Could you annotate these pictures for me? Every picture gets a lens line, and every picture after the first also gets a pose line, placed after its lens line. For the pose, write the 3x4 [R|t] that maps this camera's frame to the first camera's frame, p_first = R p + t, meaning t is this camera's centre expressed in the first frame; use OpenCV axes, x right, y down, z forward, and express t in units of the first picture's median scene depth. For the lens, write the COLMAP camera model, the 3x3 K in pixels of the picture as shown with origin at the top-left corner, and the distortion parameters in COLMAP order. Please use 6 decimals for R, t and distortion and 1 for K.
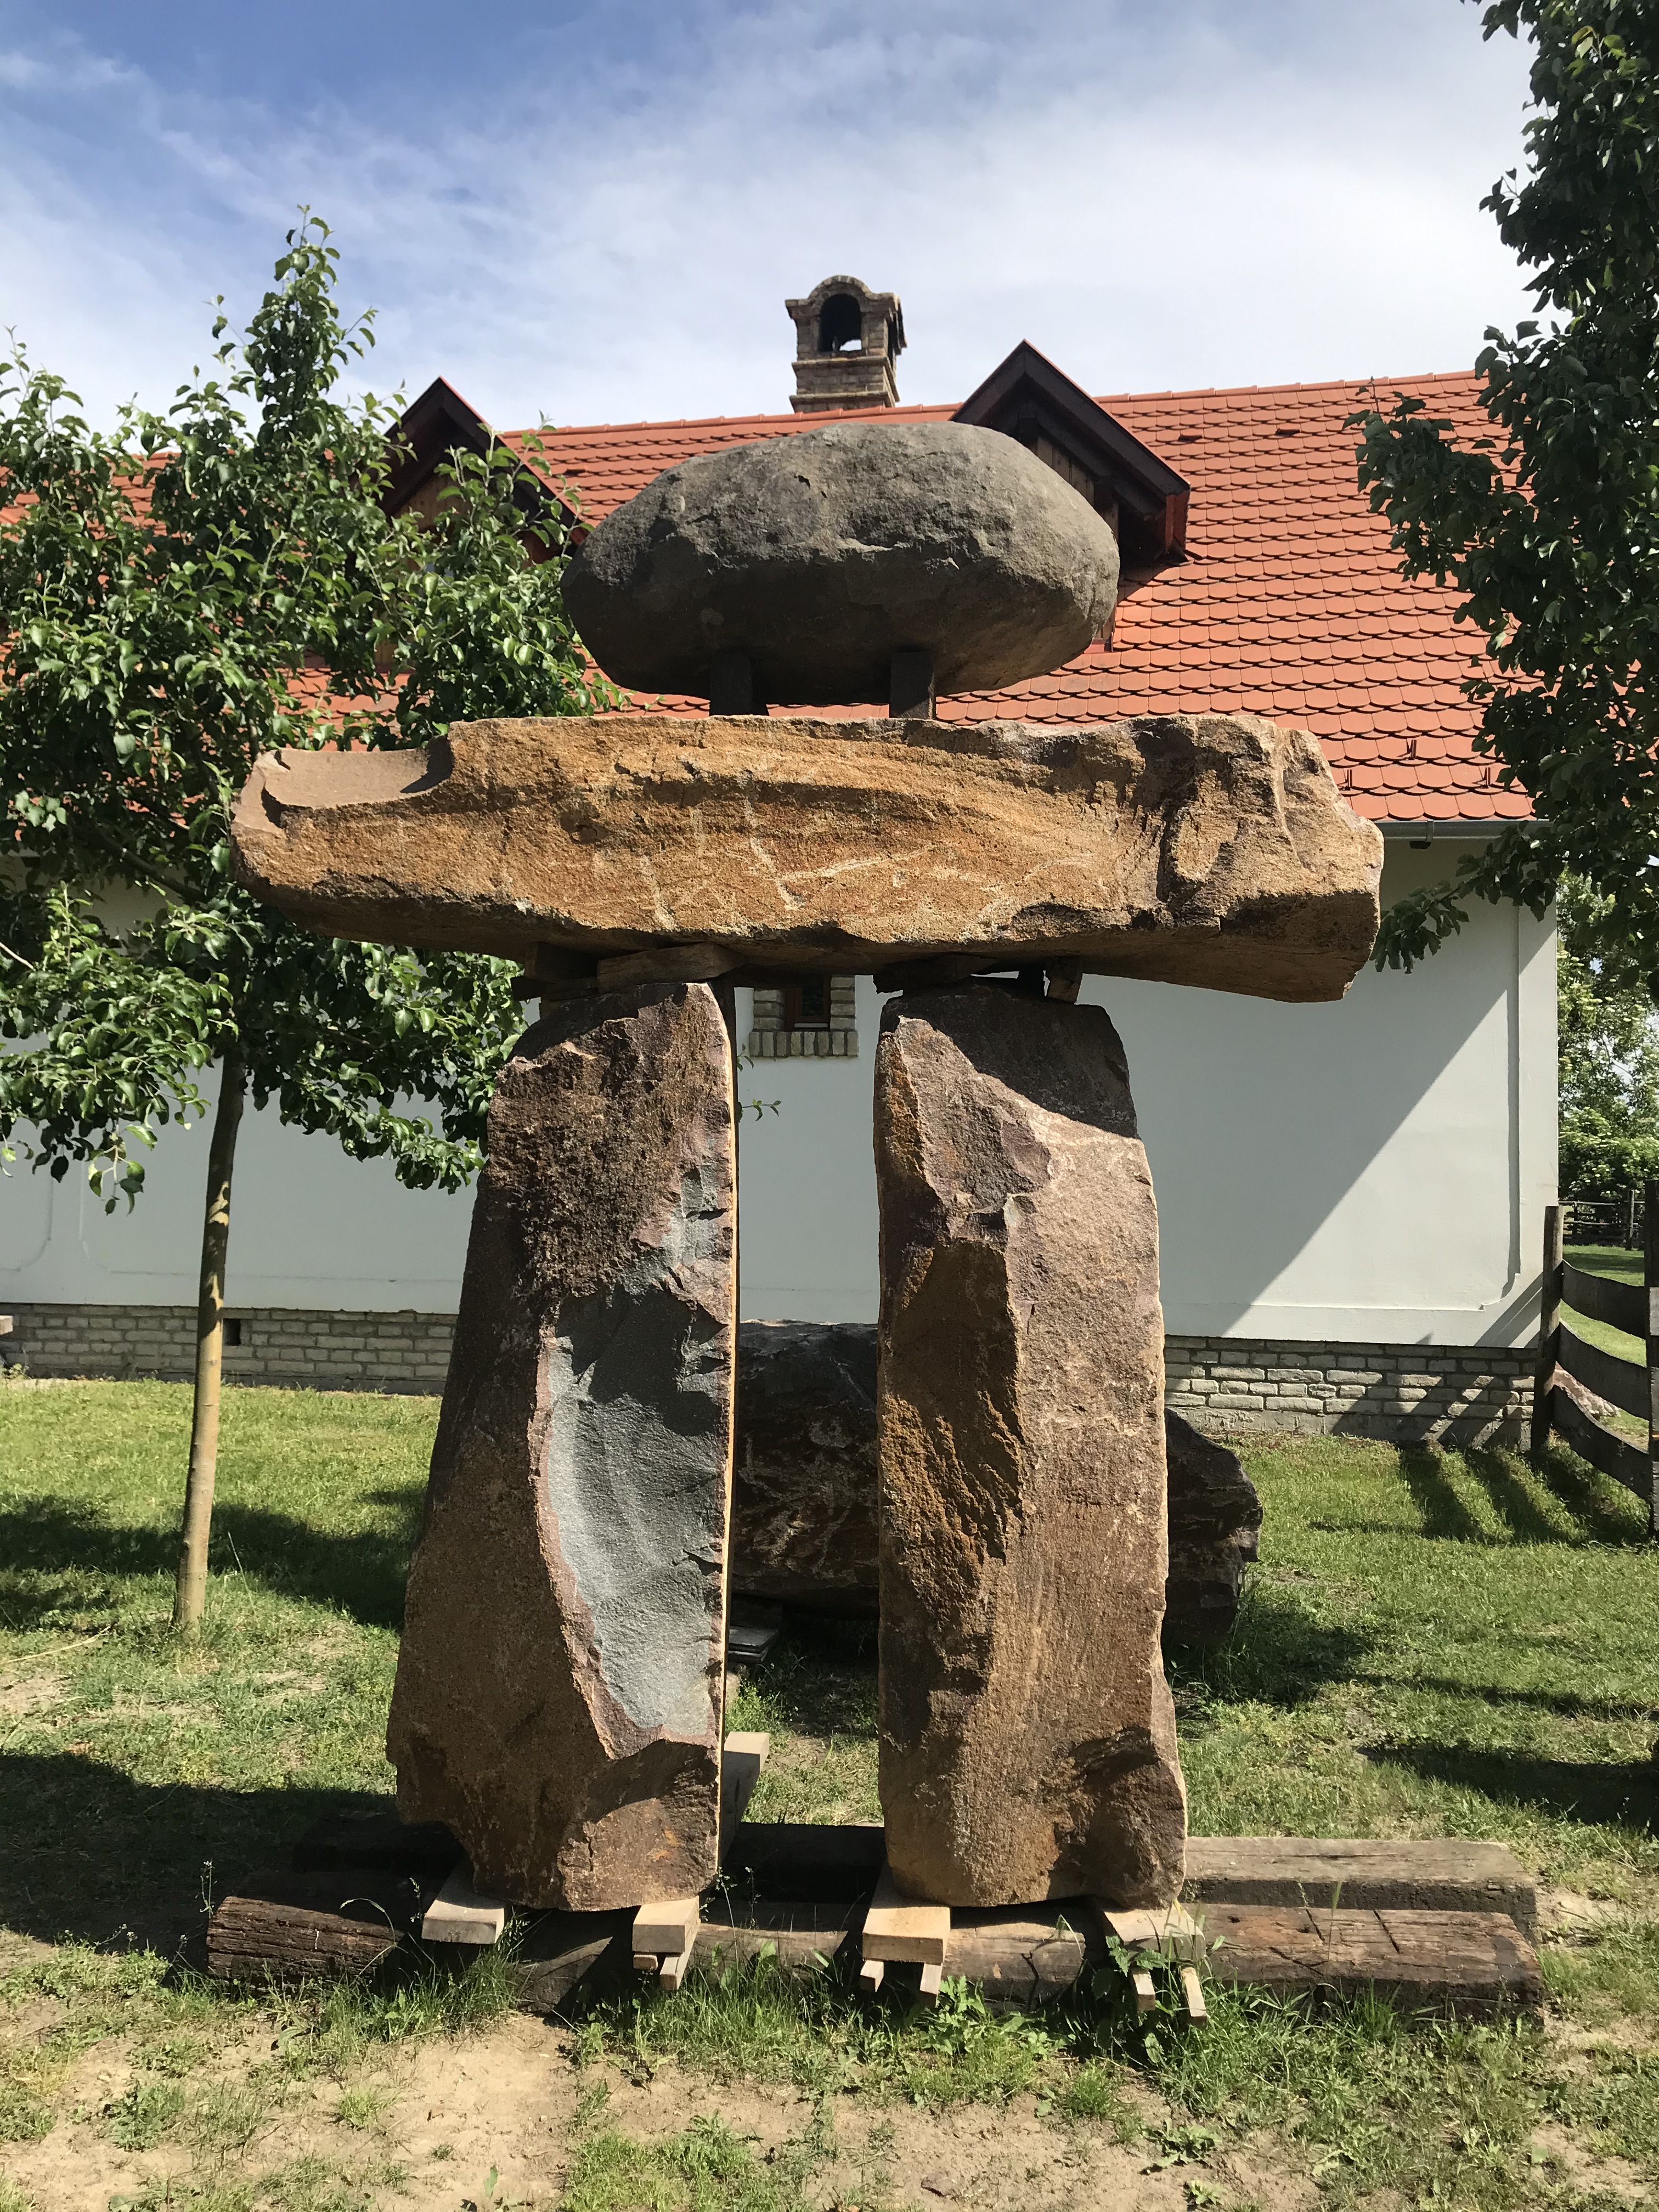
lens RADIAL K [[1765.8, 0, 756.6], [0, 1765.8, 1033.3], [0, 0, 1]] dist [0.118851, -0.131684]
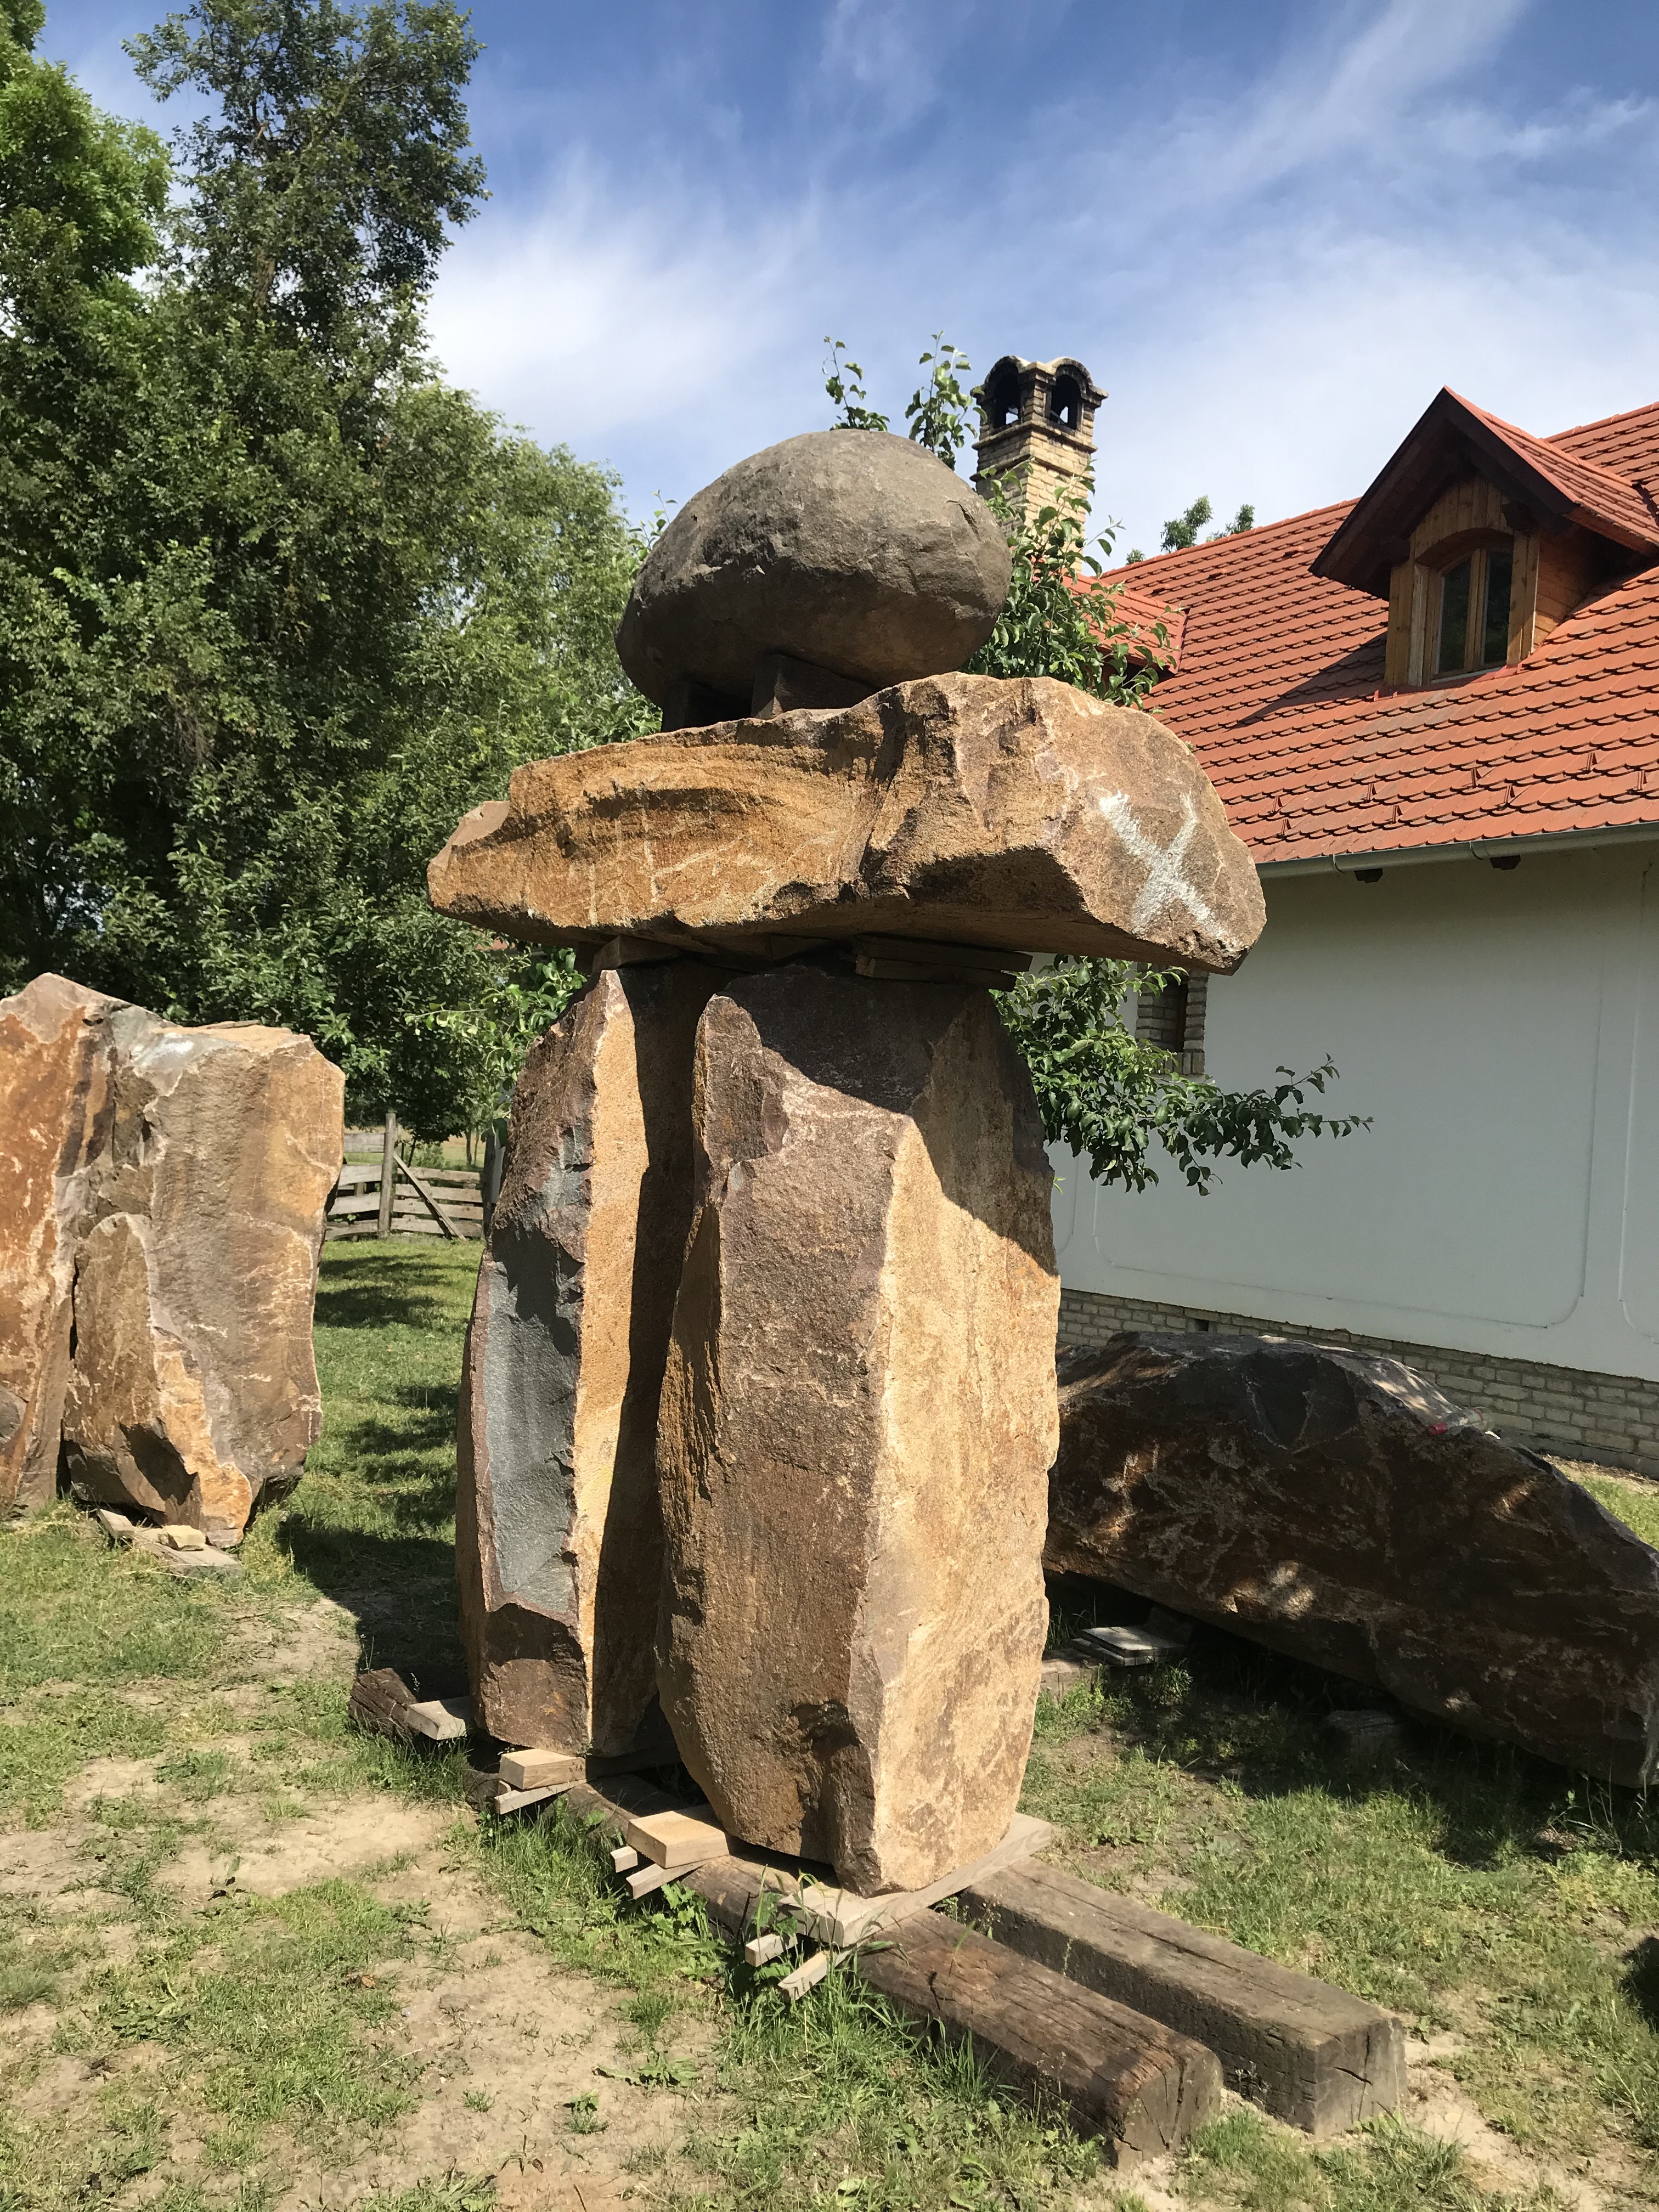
lens RADIAL K [[1755.9, 0, 812.4], [0, 1755.9, 1035.1], [0, 0, 1]] dist [0.144445, -0.219970]
pose [[0.719589, -0.005845, -0.694375, 0.884062], [-0.012318, 0.999700, -0.021181, 0.037840], [0.694291, 0.023796, 0.719301, 0.269076]]
